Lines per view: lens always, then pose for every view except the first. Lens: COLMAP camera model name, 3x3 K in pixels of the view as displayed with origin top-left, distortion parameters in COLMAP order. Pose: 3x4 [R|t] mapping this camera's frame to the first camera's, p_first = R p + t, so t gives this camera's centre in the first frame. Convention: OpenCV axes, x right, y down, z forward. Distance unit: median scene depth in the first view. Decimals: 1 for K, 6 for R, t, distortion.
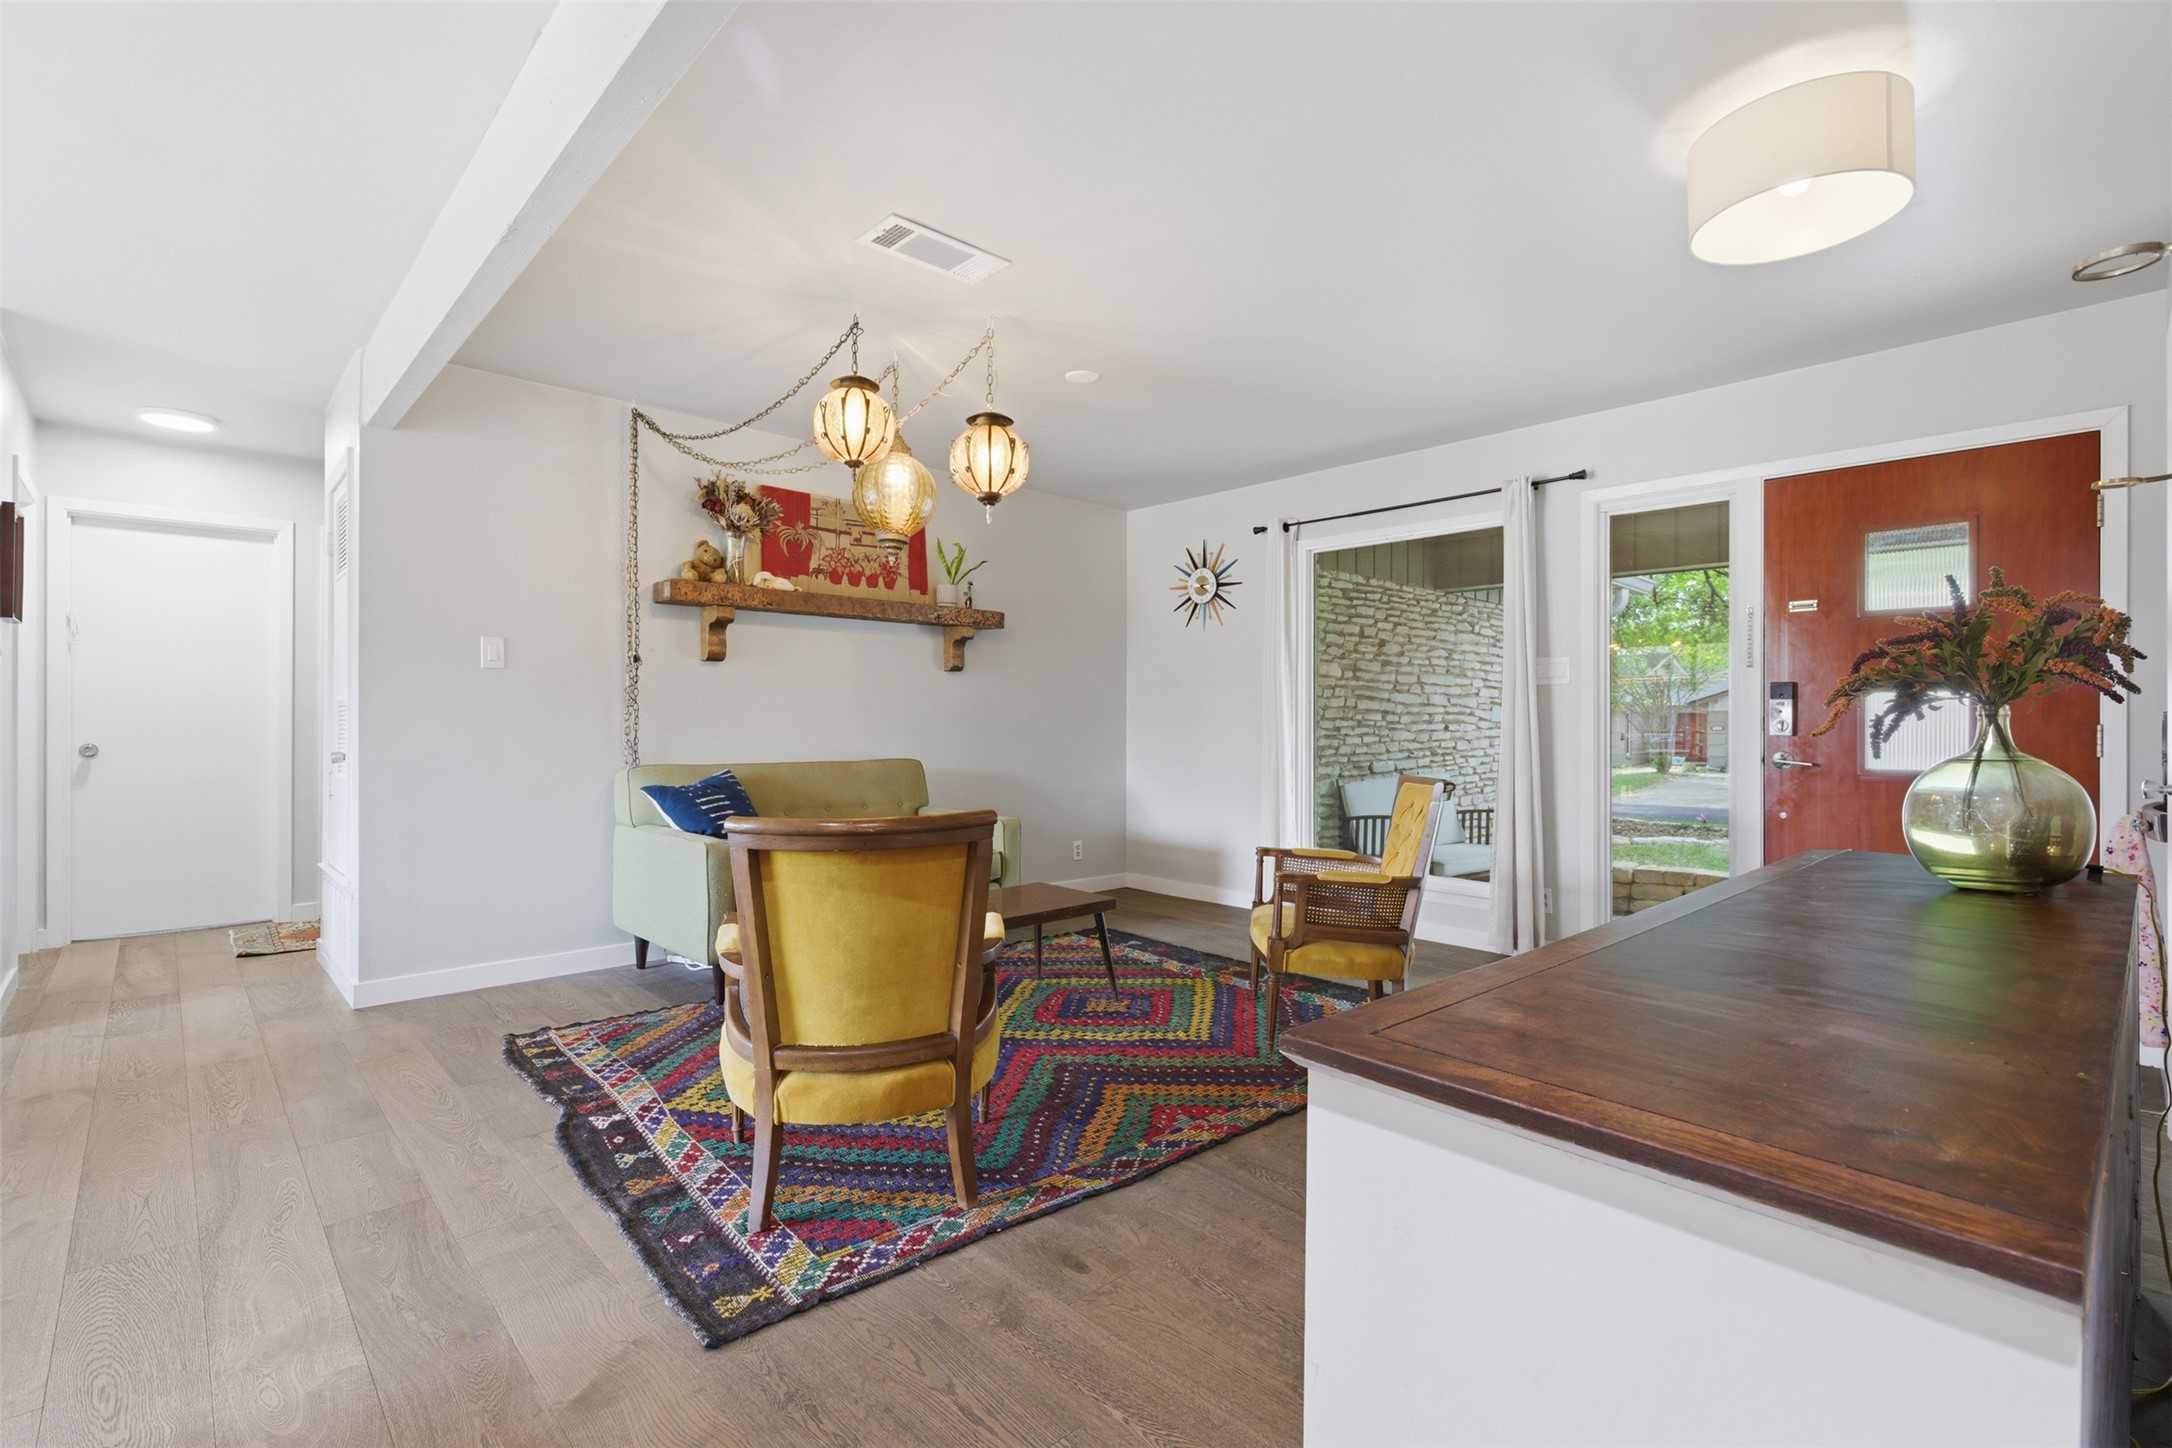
lens RADIAL K [[995.8, 0, 1079.9], [0, 995.8, 724.4], [0, 0, 1]] dist [0.003538, 0.000100]
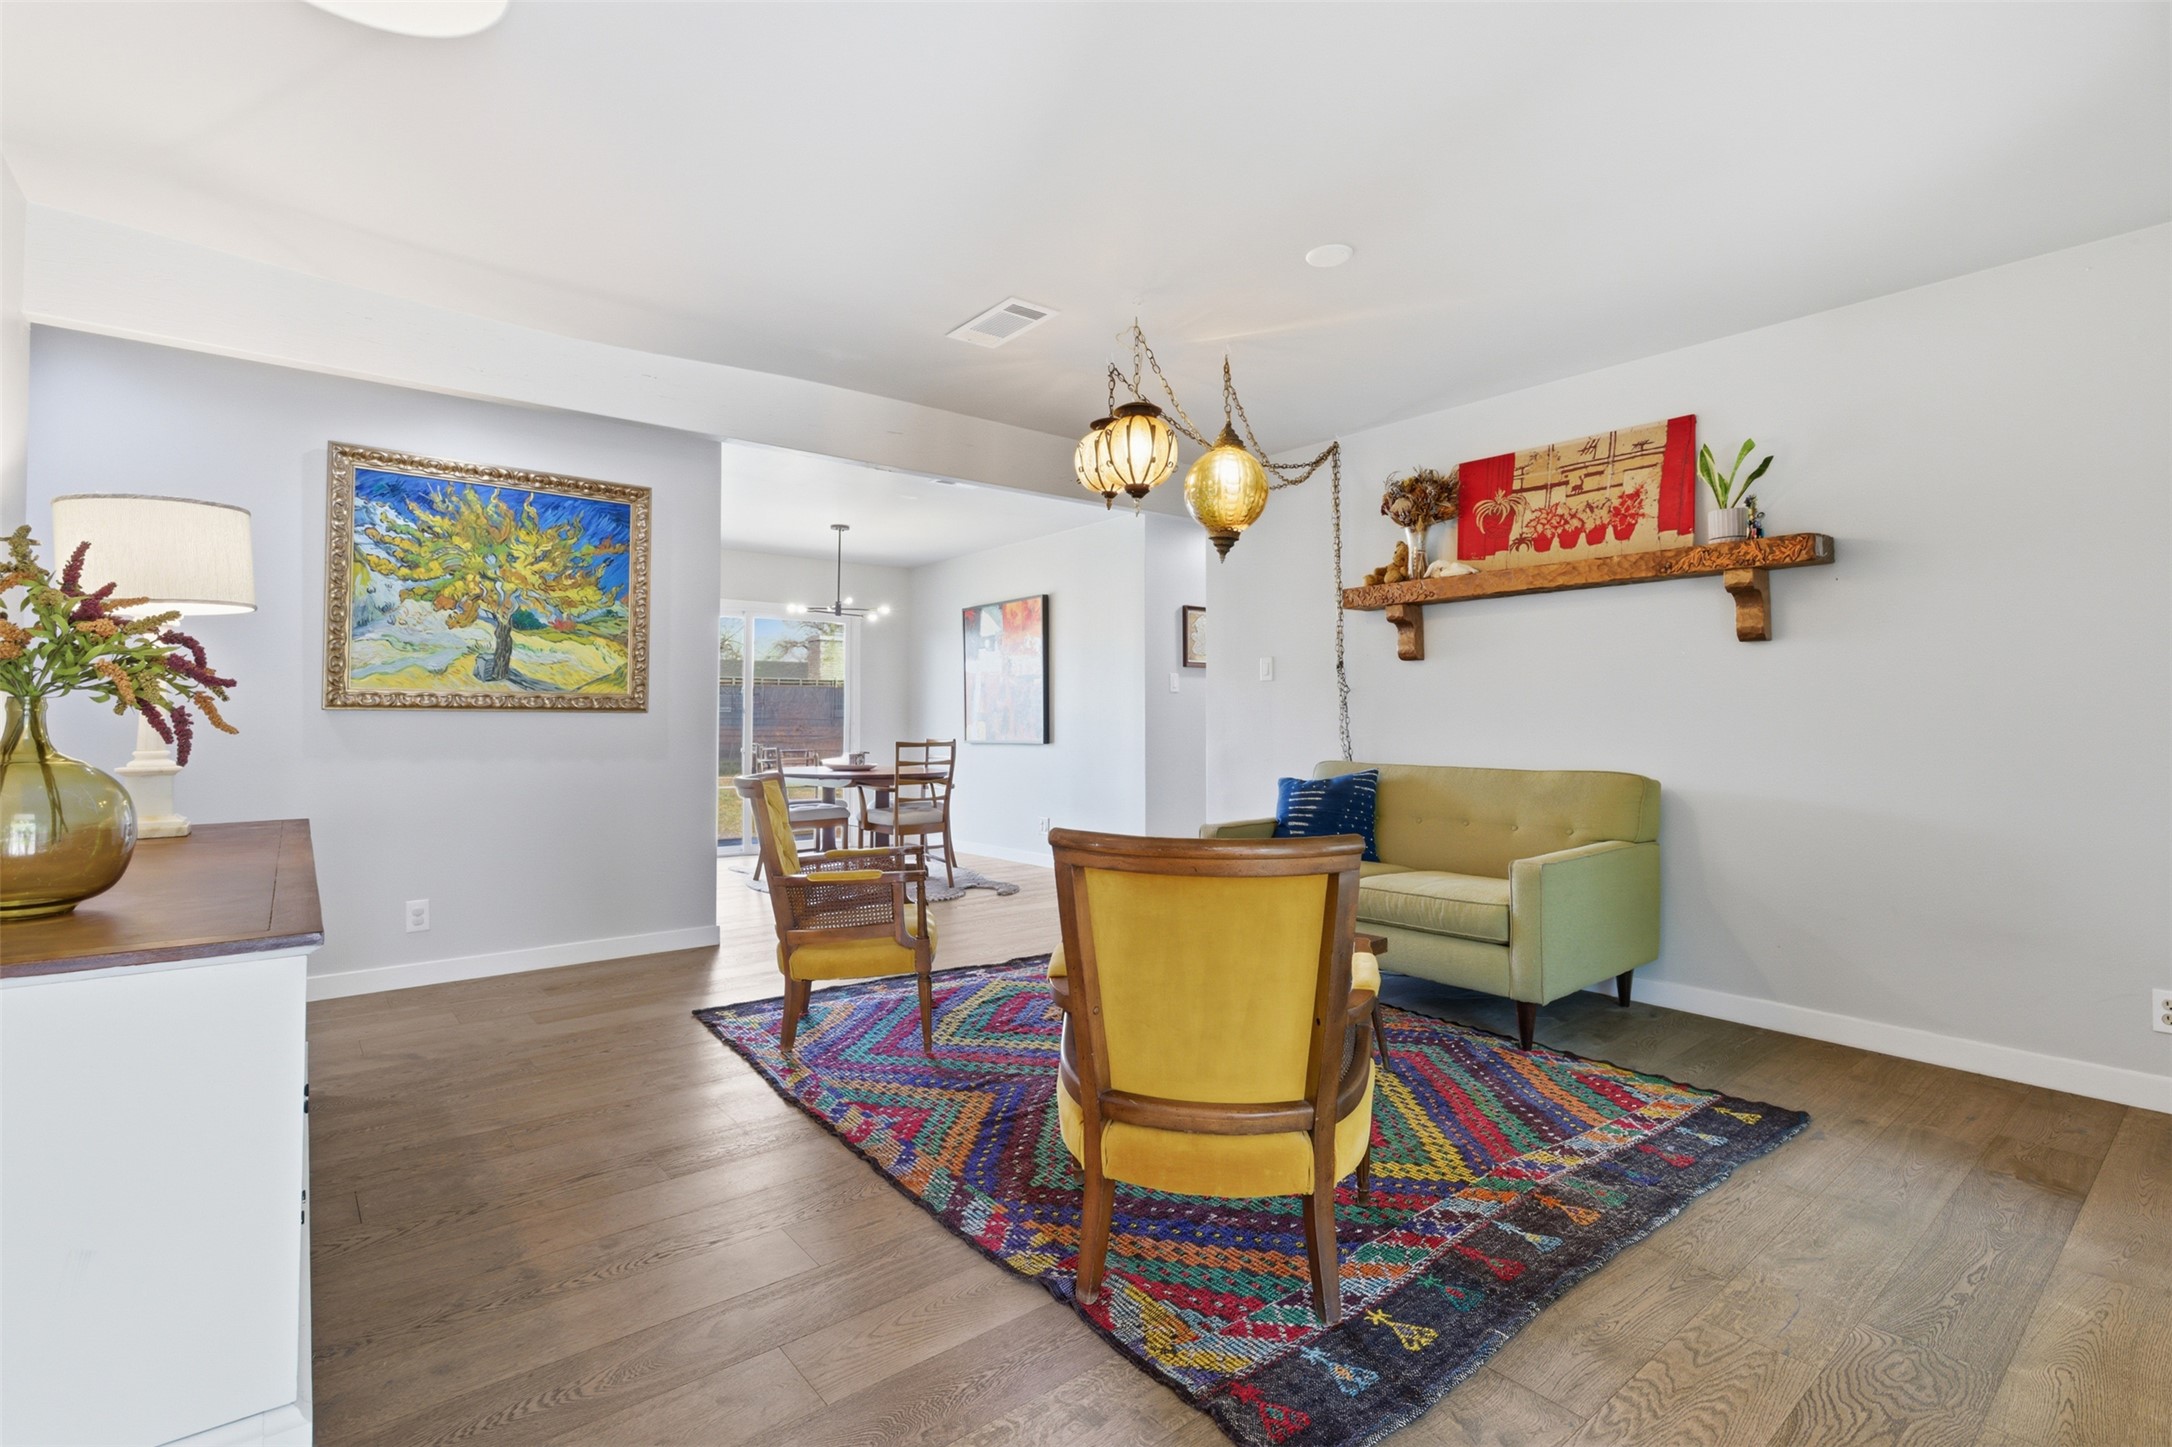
lens RADIAL K [[995.8, 0, 1080.9], [0, 995.8, 716.3], [0, 0, 1]] dist [0.003538, 0.000100]
pose [[-0.069587, 0.002308, -0.997573, 0.603864], [0.005534, 0.999983, 0.001927, -0.010016], [0.997561, -0.005387, -0.069598, 0.689906]]
